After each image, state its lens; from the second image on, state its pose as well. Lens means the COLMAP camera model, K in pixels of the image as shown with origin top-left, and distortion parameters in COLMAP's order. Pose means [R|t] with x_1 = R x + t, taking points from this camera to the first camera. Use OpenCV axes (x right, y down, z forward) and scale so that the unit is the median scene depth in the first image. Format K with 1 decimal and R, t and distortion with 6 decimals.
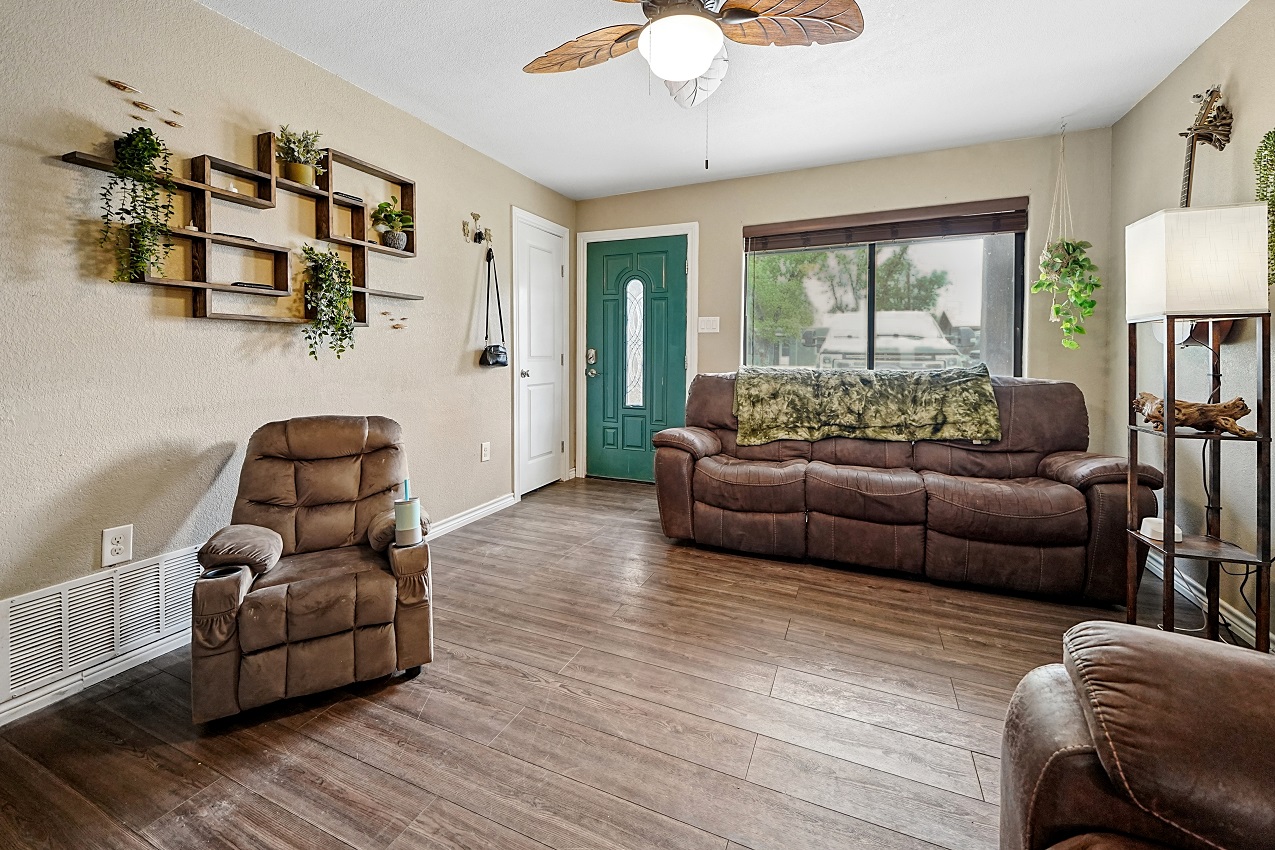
lens RADIAL K [[509.3, 0, 629.9], [0, 509.3, 448.1], [0, 0, 1]] dist [0.017882, -0.013121]
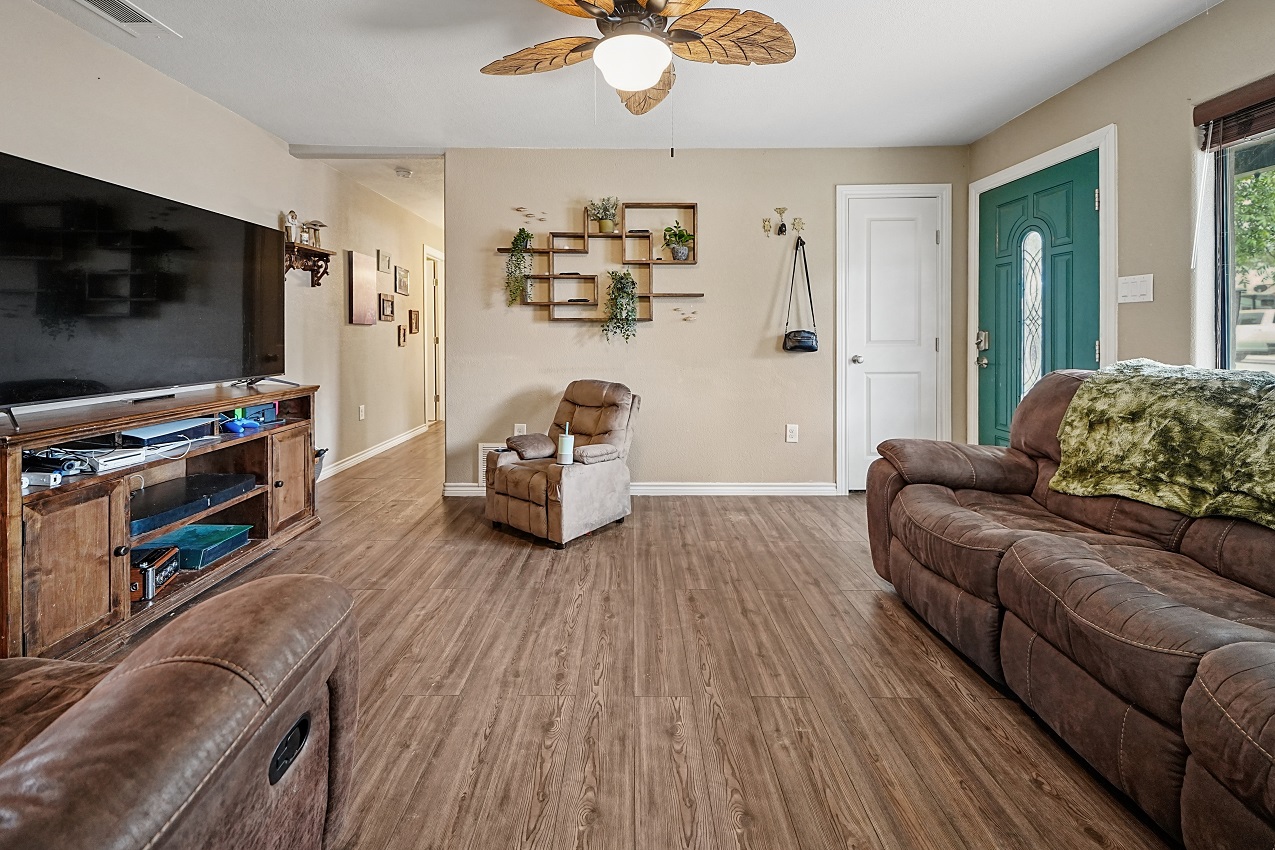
lens RADIAL K [[512.4, 0, 634.4], [0, 512.4, 436.8], [0, 0, 1]] dist [0.019603, -0.013273]
pose [[0.410239, 0.172896, -0.895439, 0.630009], [-0.162088, 0.980055, 0.114975, -0.064905], [0.897458, 0.097972, 0.430081, 0.316159]]
